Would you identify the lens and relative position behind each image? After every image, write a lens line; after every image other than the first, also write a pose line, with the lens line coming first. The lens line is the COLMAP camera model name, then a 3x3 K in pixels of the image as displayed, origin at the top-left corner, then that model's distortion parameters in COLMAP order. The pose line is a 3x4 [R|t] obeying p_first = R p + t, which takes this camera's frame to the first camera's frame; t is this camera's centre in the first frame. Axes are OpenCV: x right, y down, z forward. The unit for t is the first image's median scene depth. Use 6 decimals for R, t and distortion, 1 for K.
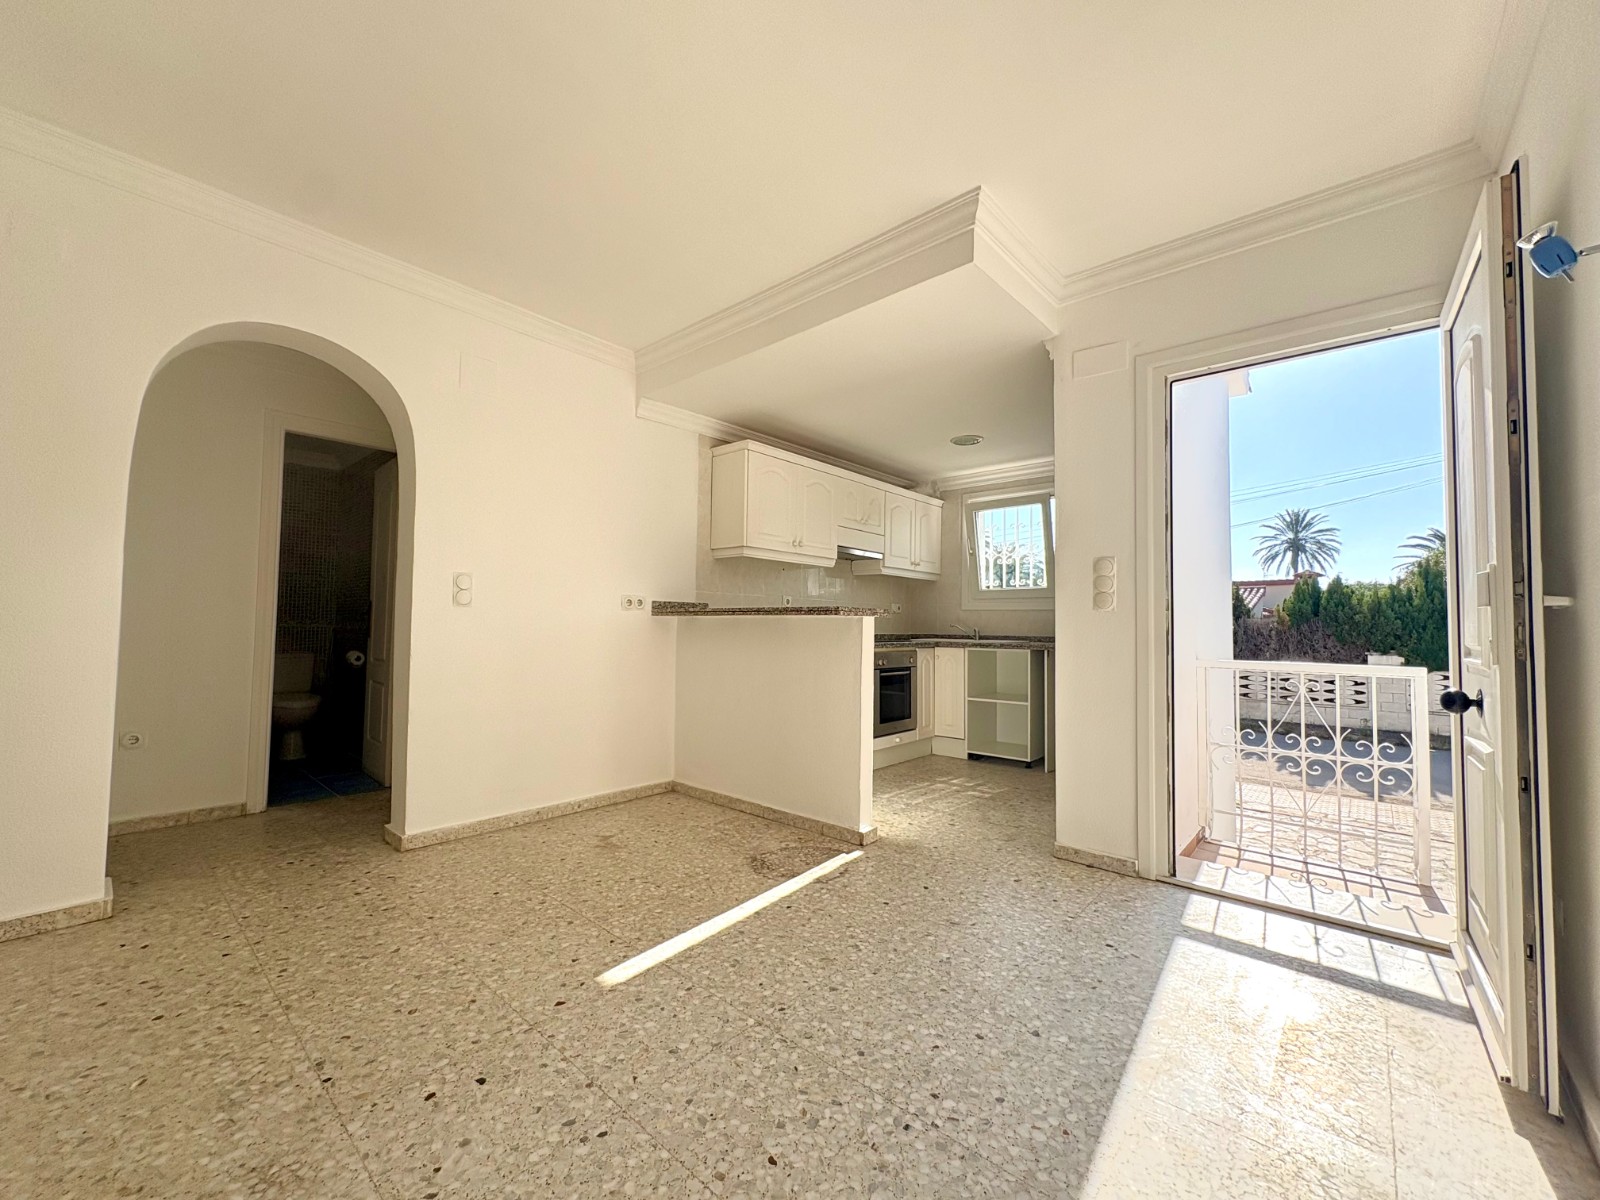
lens RADIAL K [[637.9, 0, 800.0], [0, 637.9, 600.0], [0, 0, 1]] dist [0.001986, -0.000198]
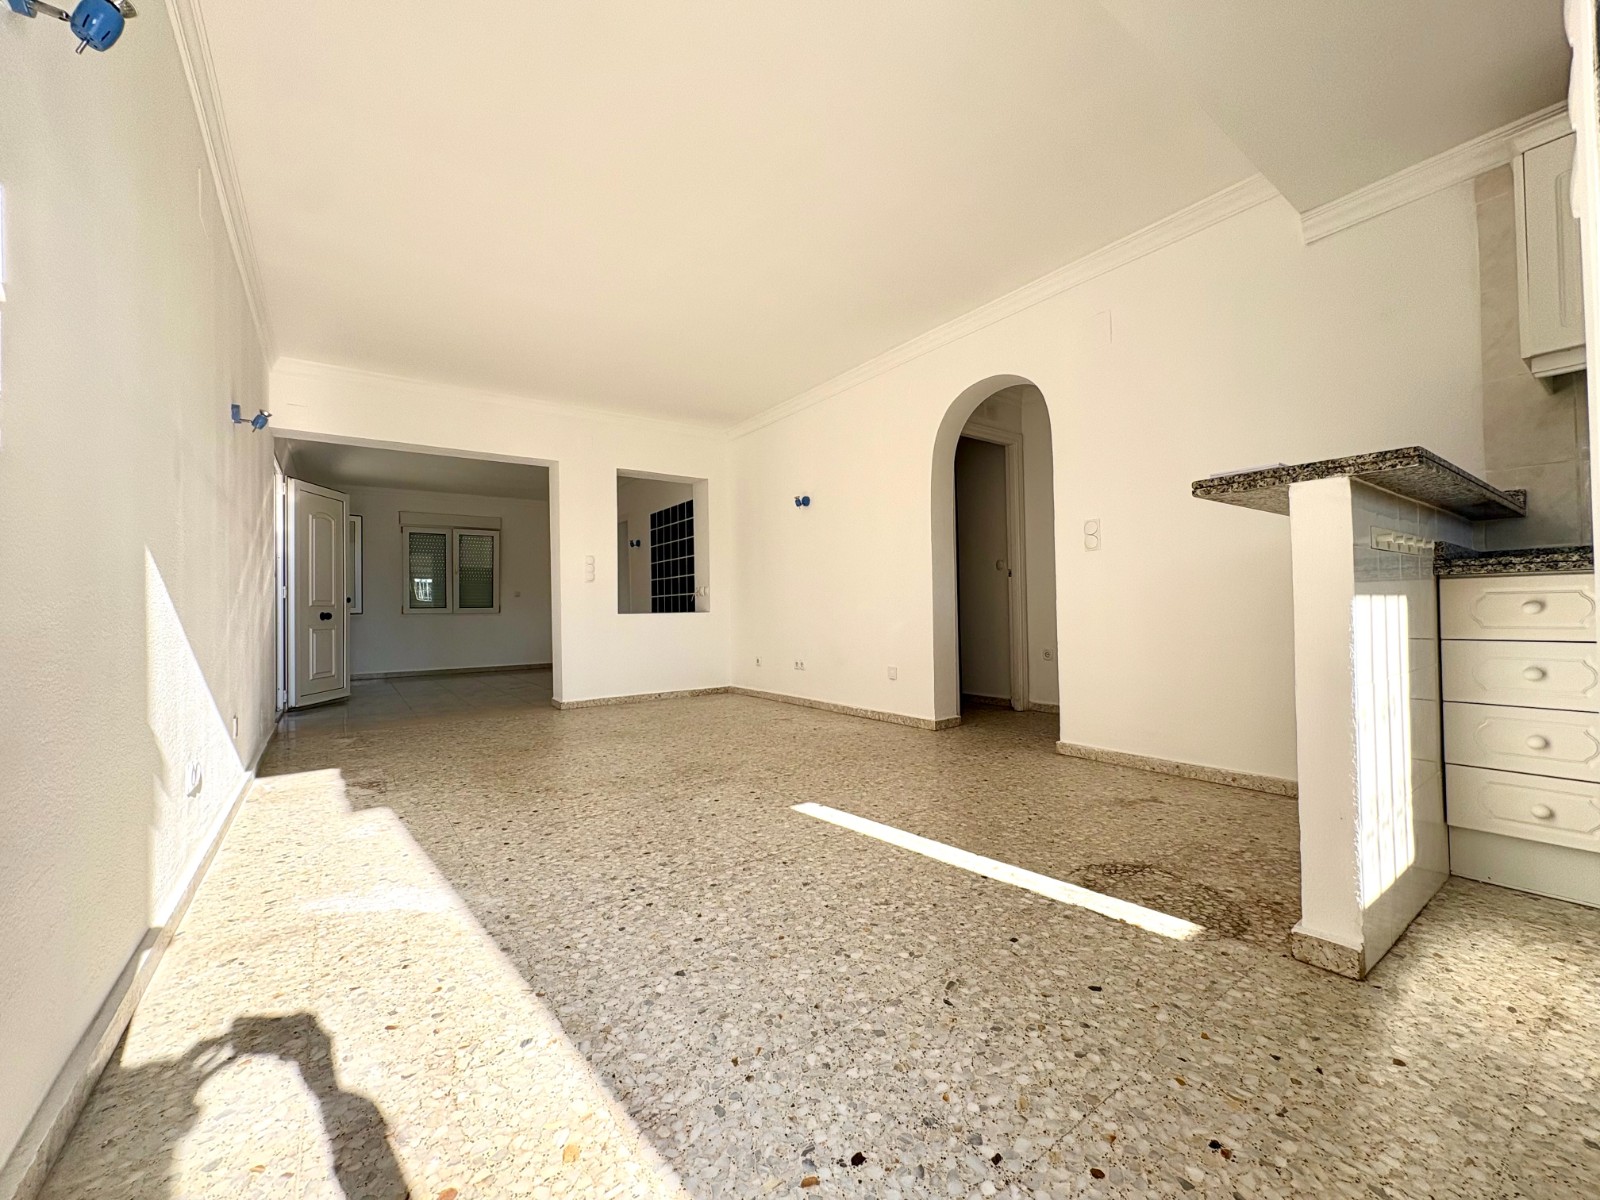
lens RADIAL K [[636.9, 0, 800.0], [0, 636.9, 600.0], [0, 0, 1]] dist [0.001282, -0.000106]
pose [[-0.217829, -0.027287, -0.975605, 0.735335], [0.056411, 0.997586, -0.040497, 0.125917], [0.974355, -0.063857, -0.215764, 0.842428]]
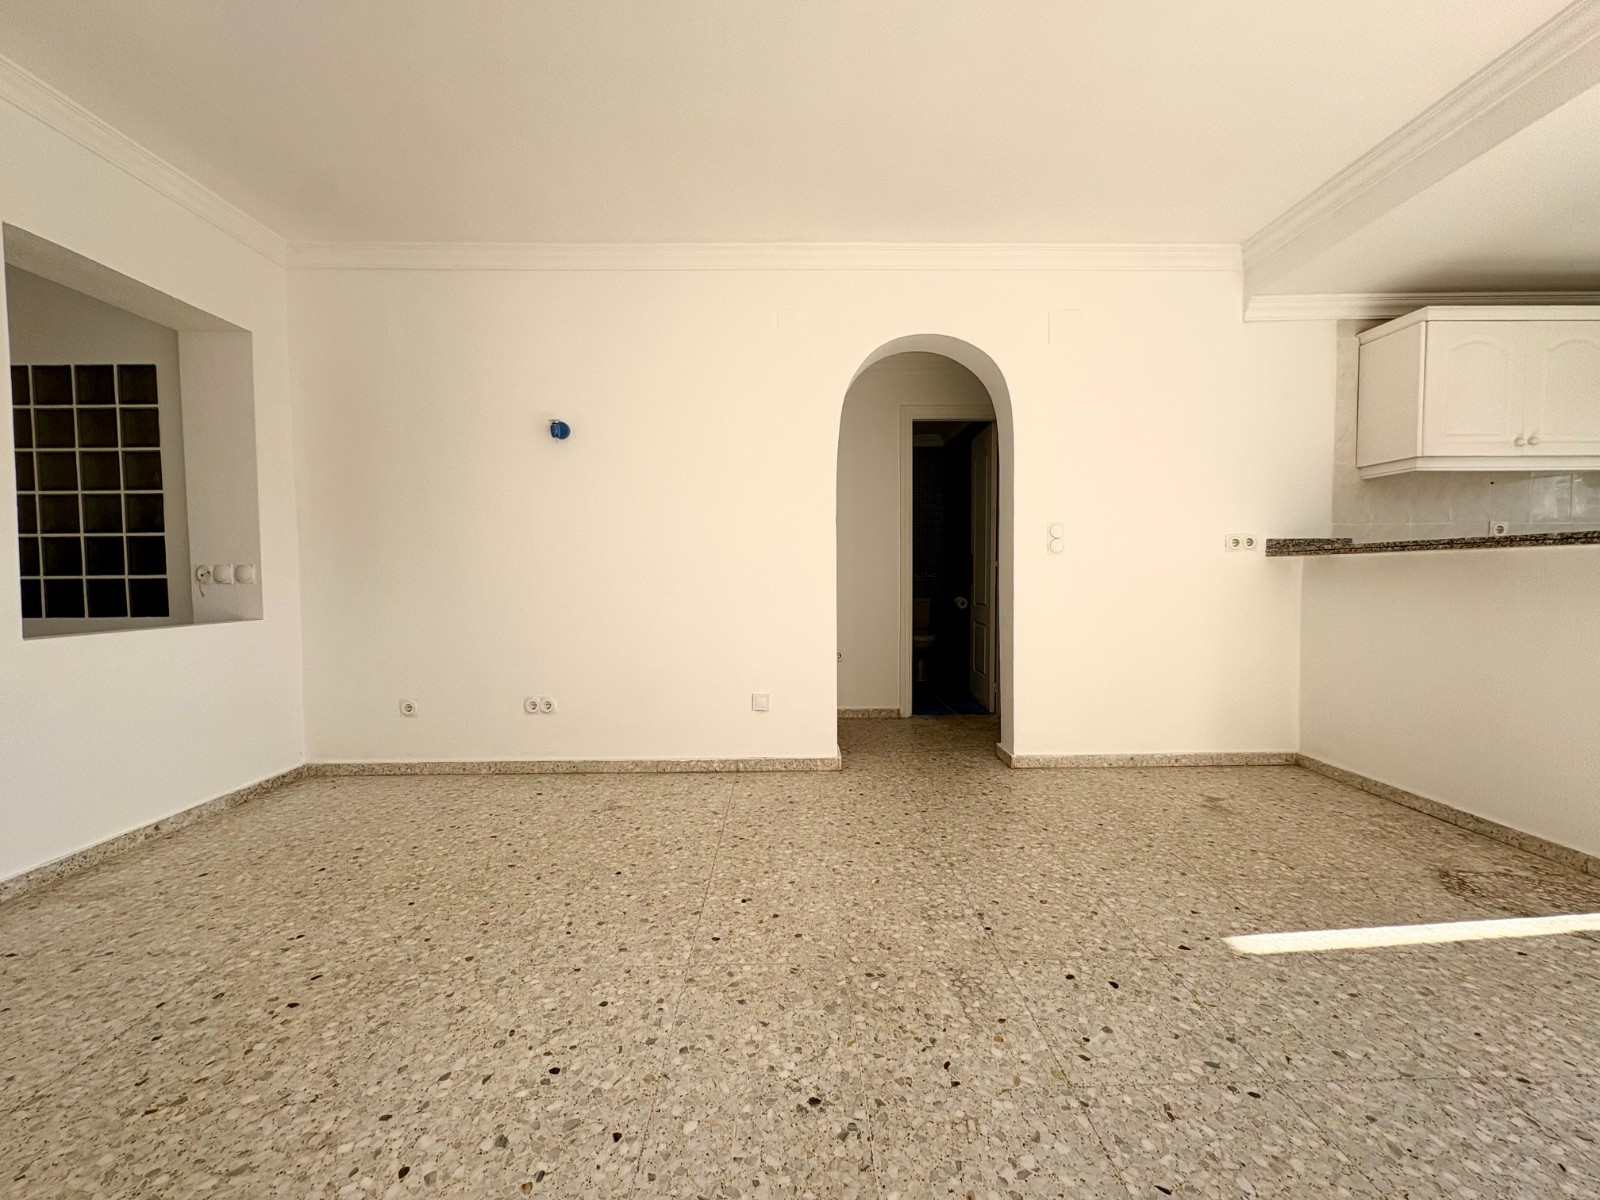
lens RADIAL K [[637.9, 0, 800.0], [0, 637.9, 600.0], [0, 0, 1]] dist [0.001986, -0.000198]
pose [[0.674935, 0.010034, -0.737809, -0.033577], [0.047822, 0.997210, 0.057308, 0.005100], [0.736326, -0.073963, 0.672572, -0.042691]]
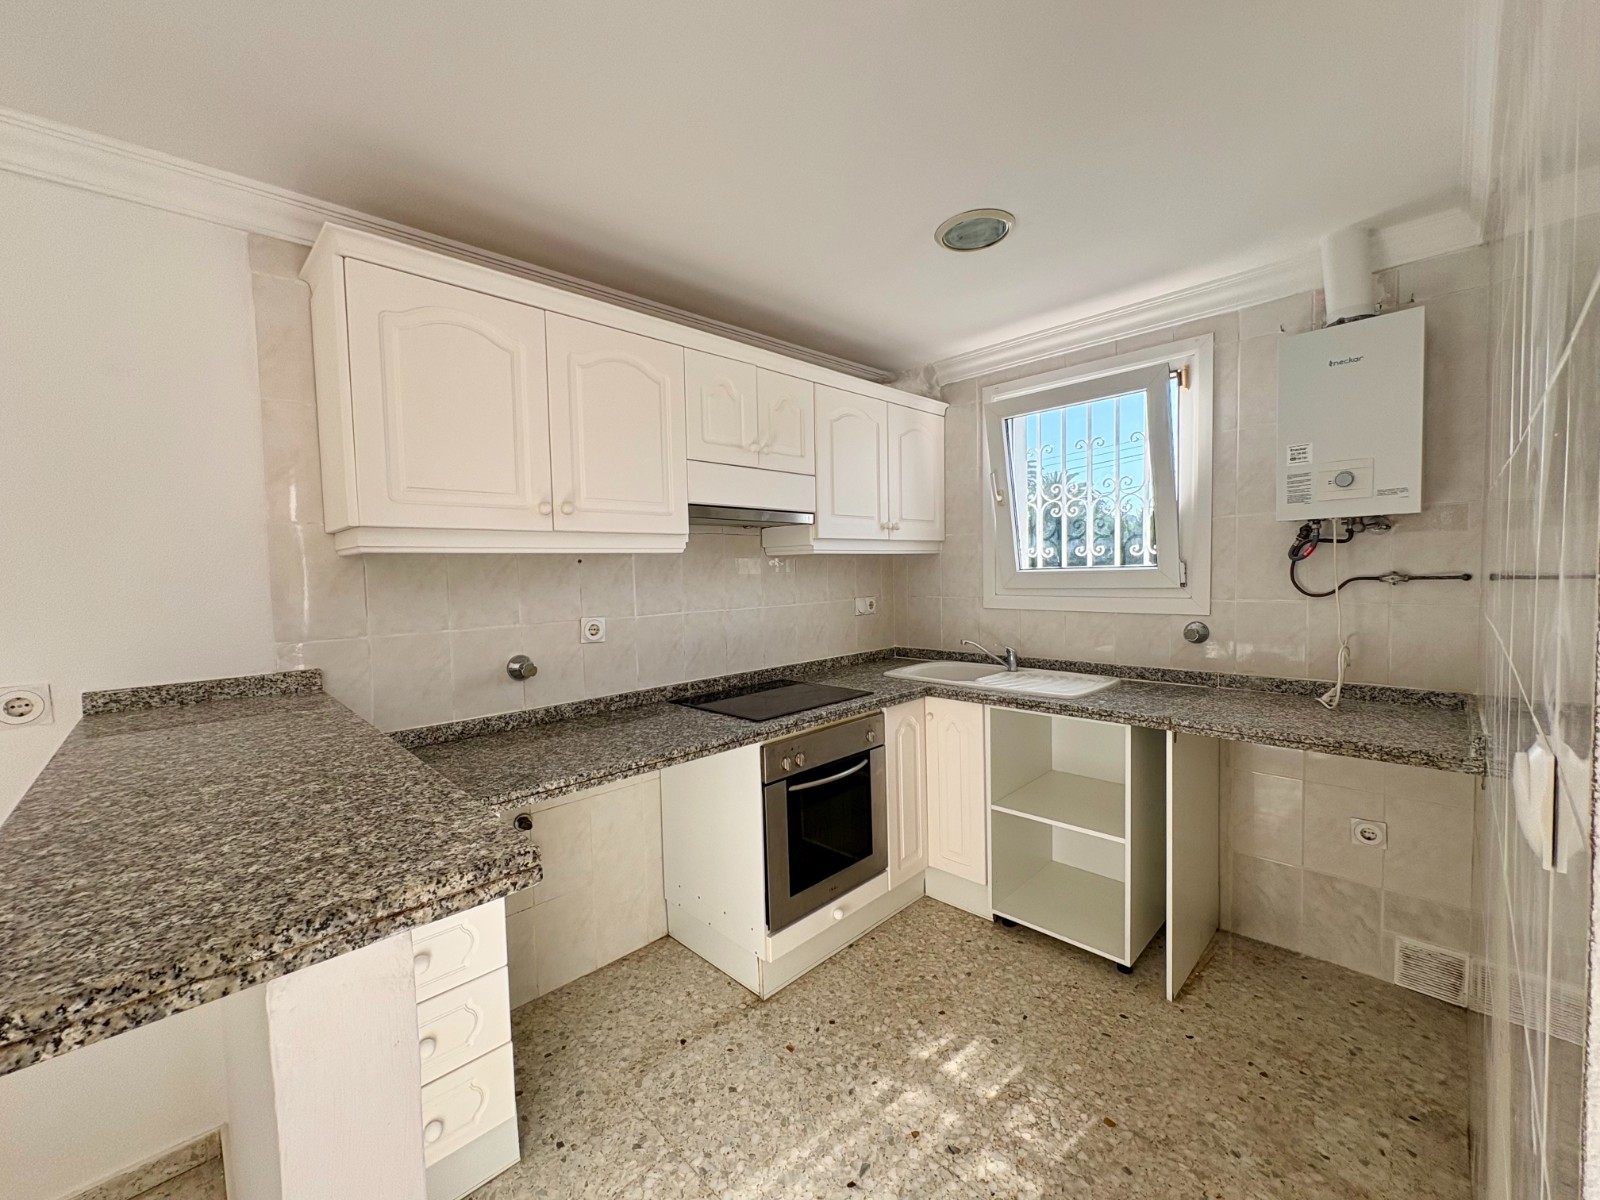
lens RADIAL K [[637.9, 0, 800.0], [0, 637.9, 600.0], [0, 0, 1]] dist [0.001986, -0.000198]
pose [[0.996764, -0.035255, -0.072241, 0.293380], [0.041700, 0.995091, 0.089750, -0.096802], [0.068722, -0.092472, 0.993341, 0.967790]]
